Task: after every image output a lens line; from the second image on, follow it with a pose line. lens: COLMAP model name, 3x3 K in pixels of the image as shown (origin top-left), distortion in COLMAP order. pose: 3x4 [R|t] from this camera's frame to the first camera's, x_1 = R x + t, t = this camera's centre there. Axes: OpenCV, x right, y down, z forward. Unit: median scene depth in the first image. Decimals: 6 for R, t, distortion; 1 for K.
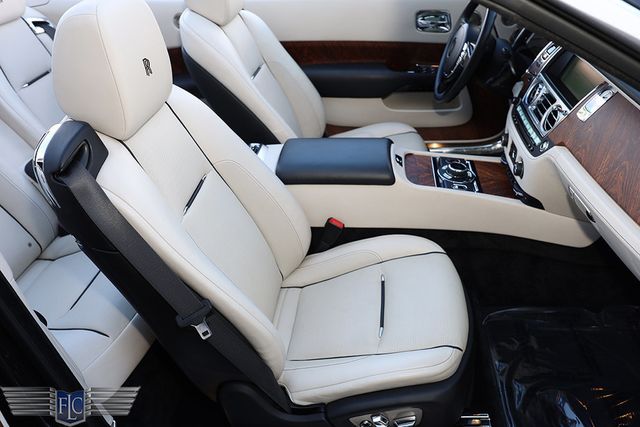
lens RADIAL K [[489.7, 0, 320.0], [0, 489.7, 213.5], [0, 0, 1]] dist [0.001829, 0.000749]
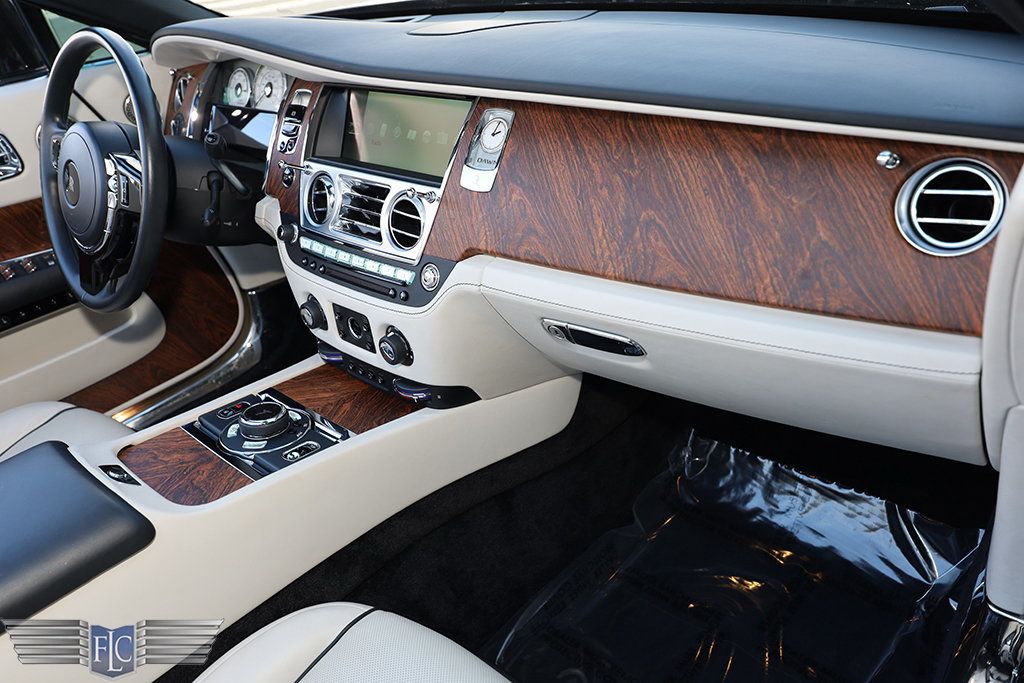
lens RADIAL K [[828.6, 0, 512.0], [0, 828.6, 341.5], [0, 0, 1]] dist [0.003294, -0.003117]
pose [[0.608366, -0.408737, 0.680312, -0.043042], [0.524407, 0.850432, 0.041998, -0.068564], [-0.595725, 0.331210, 0.731718, 0.356449]]
